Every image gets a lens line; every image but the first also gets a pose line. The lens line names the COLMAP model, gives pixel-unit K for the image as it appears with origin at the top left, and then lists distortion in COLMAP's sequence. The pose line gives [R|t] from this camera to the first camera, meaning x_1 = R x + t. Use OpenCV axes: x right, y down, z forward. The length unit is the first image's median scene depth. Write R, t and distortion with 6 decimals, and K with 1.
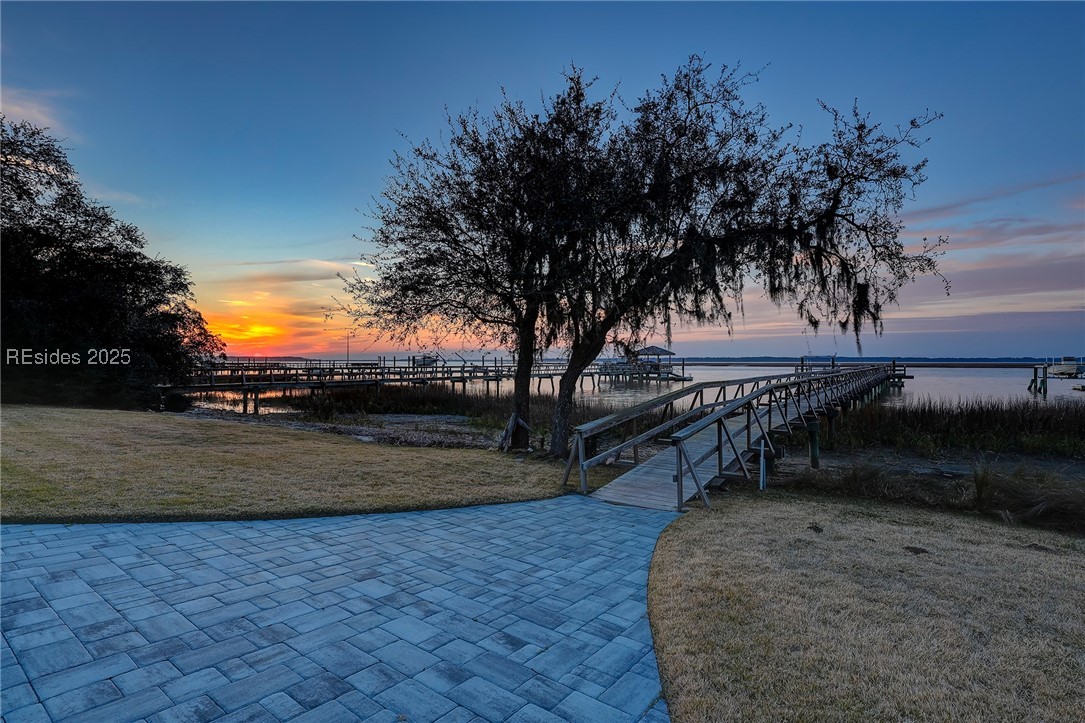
lens RADIAL K [[500.4, 0, 544.9], [0, 500.4, 362.5], [0, 0, 1]] dist [0.004007, -0.000811]
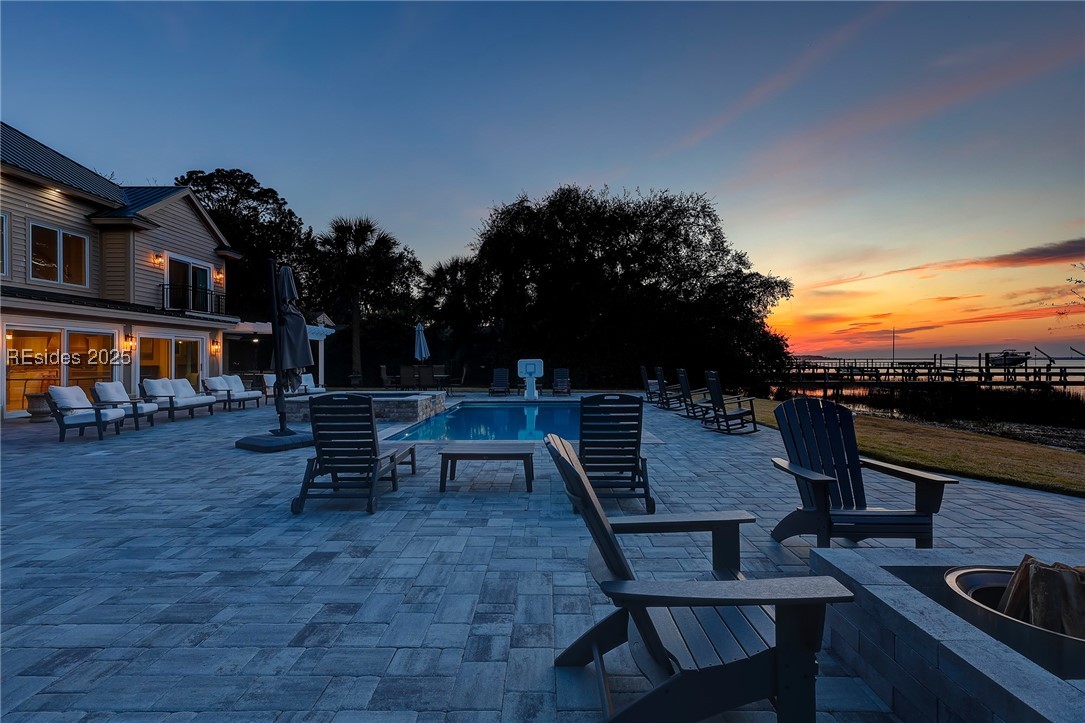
lens RADIAL K [[500.4, 0, 543.8], [0, 500.4, 361.2], [0, 0, 1]] dist [0.004007, -0.000811]
pose [[0.576391, -0.000205, -0.817174, -0.075841], [0.000120, 1.000000, -0.000166, -0.000789], [0.817174, -0.000002, 0.576391, -0.106361]]
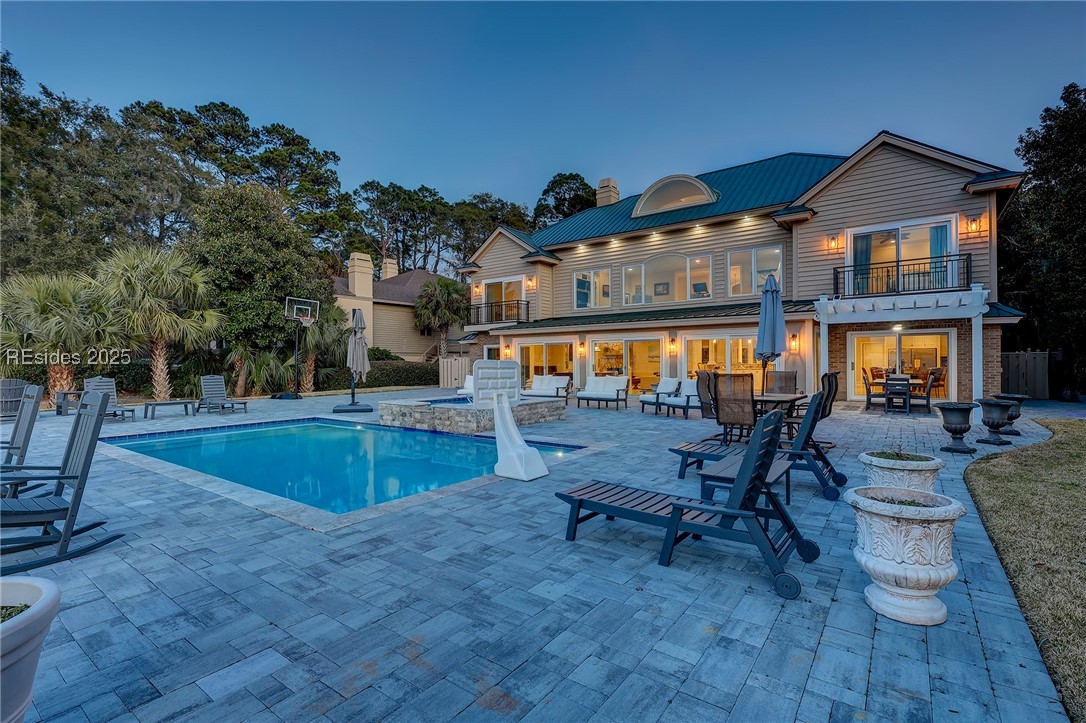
lens RADIAL K [[500.8, 0, 545.6], [0, 500.8, 363.8], [0, 0, 1]] dist [0.004007, -0.000811]
pose [[-0.999933, 0.005615, 0.010108, -0.545075], [0.005653, 0.999977, 0.003775, -0.001461], [-0.010086, 0.003832, -0.999942, 0.392883]]
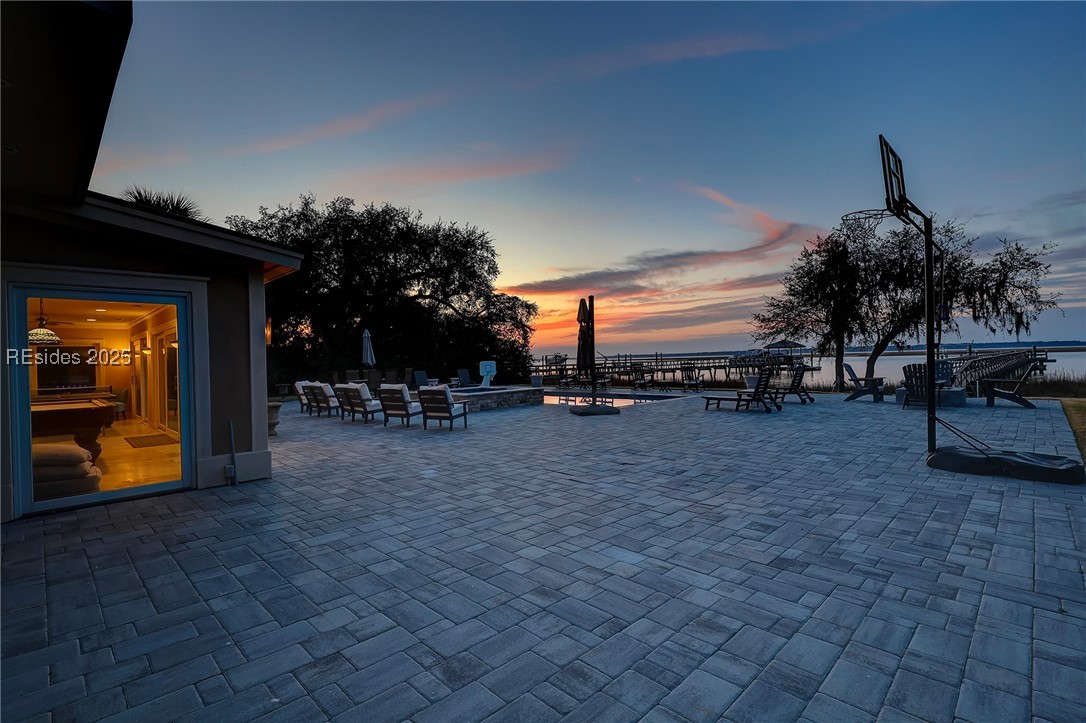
lens RADIAL K [[500.8, 0, 542.6], [0, 500.8, 364.3], [0, 0, 1]] dist [0.004007, -0.000811]
pose [[0.985903, -0.026937, -0.165134, -0.335488], [0.028212, 0.999587, 0.005380, -0.000337], [0.164921, -0.009963, 0.986256, -0.476168]]
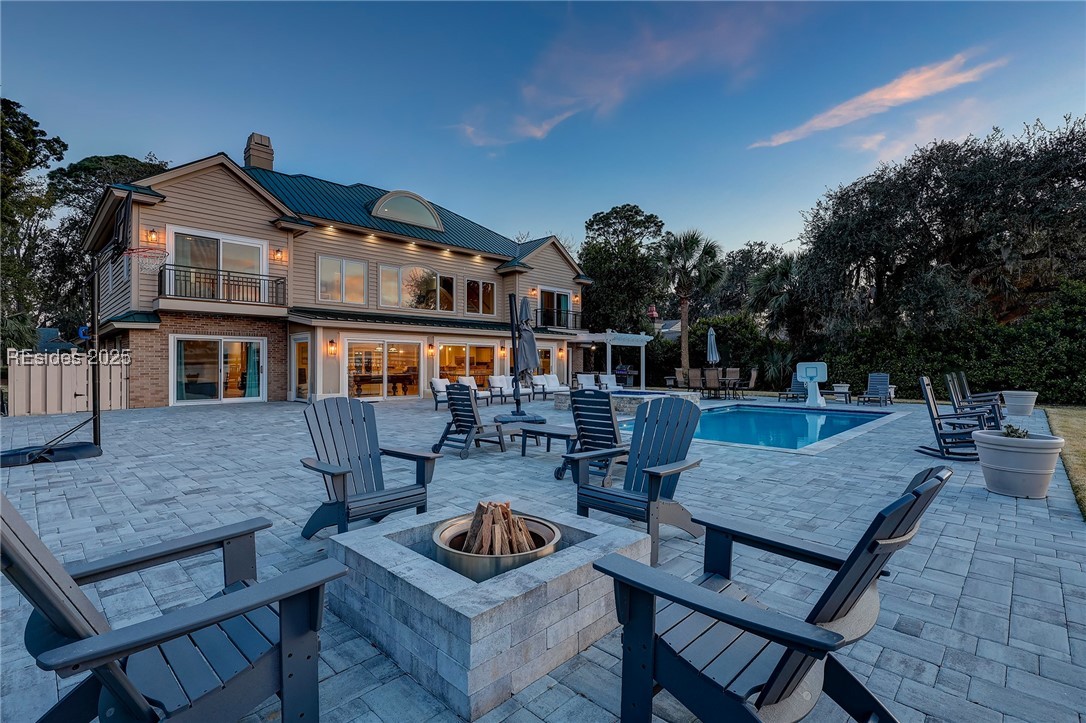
lens RADIAL K [[500.8, 0, 546.6], [0, 500.8, 361.9], [0, 0, 1]] dist [0.004007, -0.000811]
pose [[-0.142753, -0.006027, -0.989740, -0.002394], [-0.001692, 0.999981, -0.005846, 0.000105], [0.989757, 0.000840, -0.142760, 0.006042]]
